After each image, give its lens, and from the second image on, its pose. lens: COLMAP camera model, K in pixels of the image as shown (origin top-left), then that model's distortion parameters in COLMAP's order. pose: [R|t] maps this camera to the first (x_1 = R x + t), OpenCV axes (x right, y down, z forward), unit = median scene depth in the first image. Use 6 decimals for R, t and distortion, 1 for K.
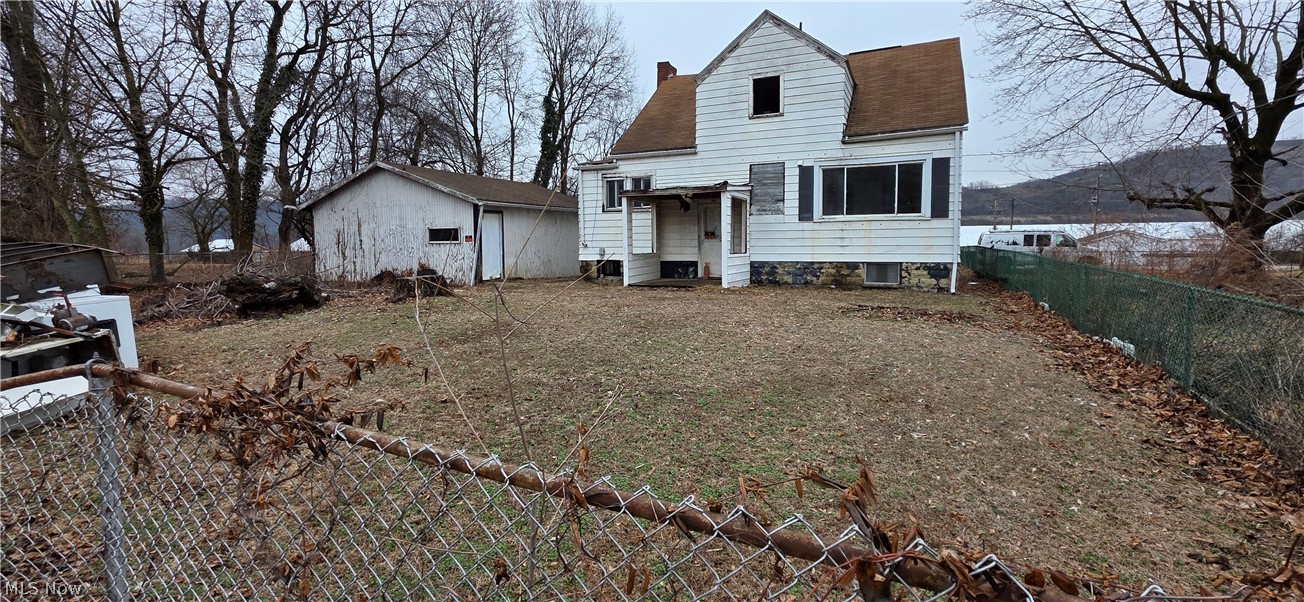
lens RADIAL K [[560.1, 0, 653.9], [0, 560.1, 286.2], [0, 0, 1]] dist [0.001854, 0.000186]
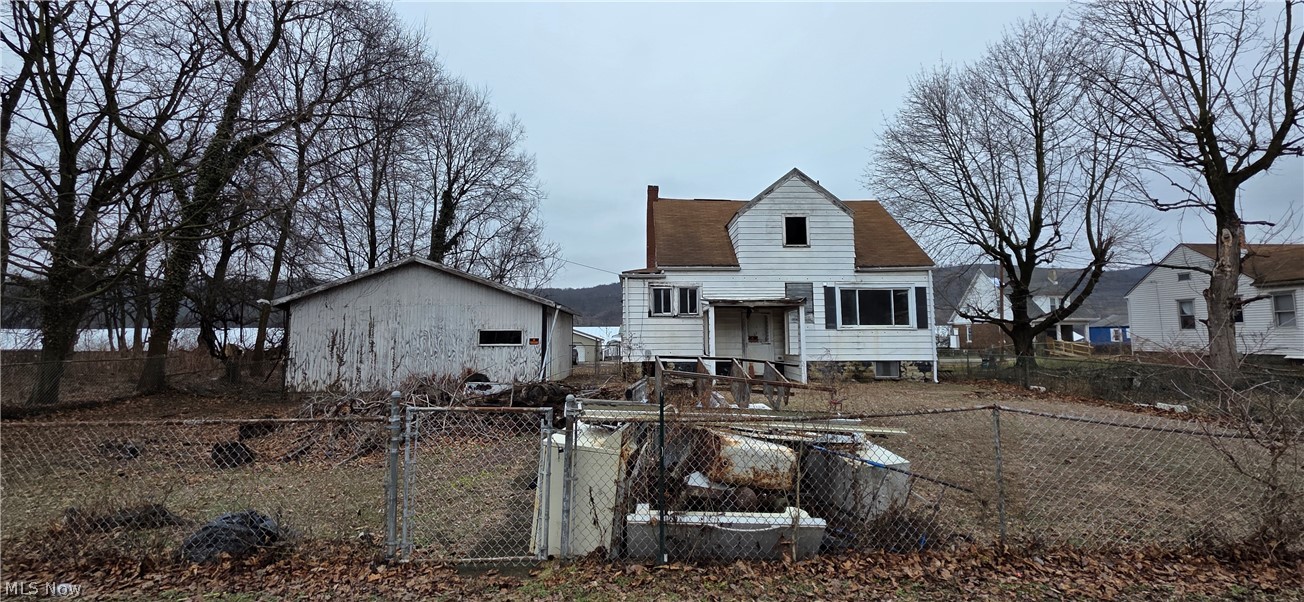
lens RADIAL K [[560.1, 0, 653.9], [0, 560.1, 286.2], [0, 0, 1]] dist [0.001854, 0.000186]
pose [[0.895417, 0.045158, 0.442933, -0.642173], [0.030831, 0.986166, -0.162869, -0.016084], [-0.444161, 0.159492, 0.881637, 0.033796]]
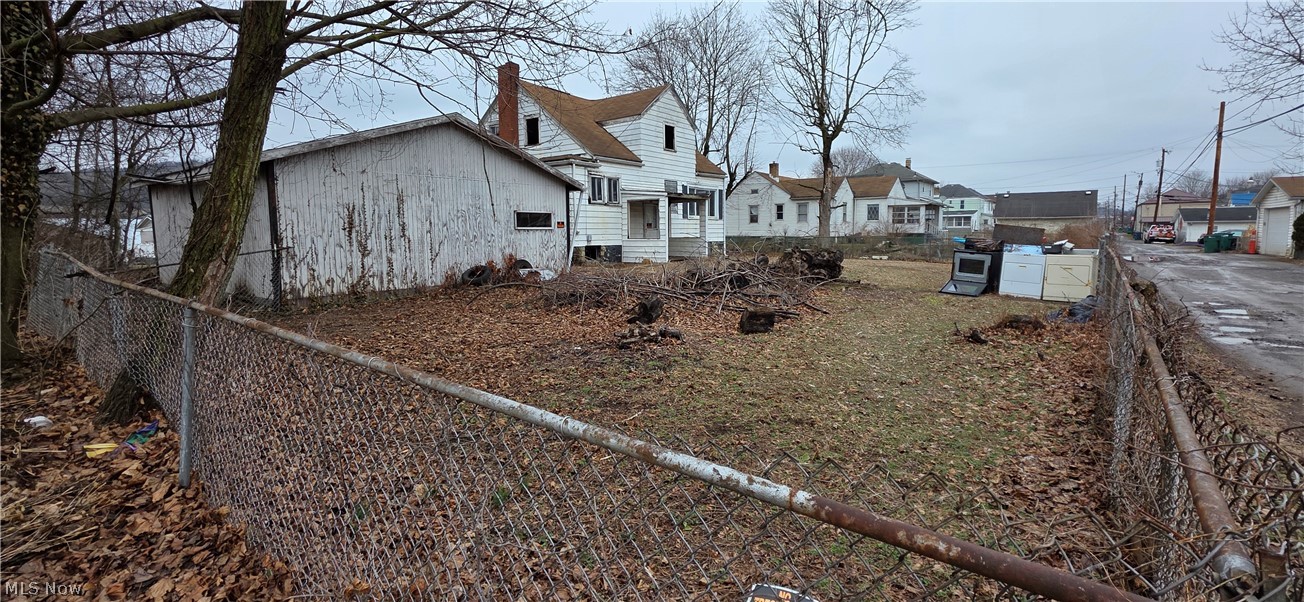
lens RADIAL K [[560.1, 0, 653.9], [0, 560.1, 286.2], [0, 0, 1]] dist [0.001854, 0.000186]
pose [[0.209581, -0.088171, 0.973808, -1.355584], [0.081568, 0.994031, 0.072448, -0.041735], [-0.974383, 0.064248, 0.215522, 0.719161]]
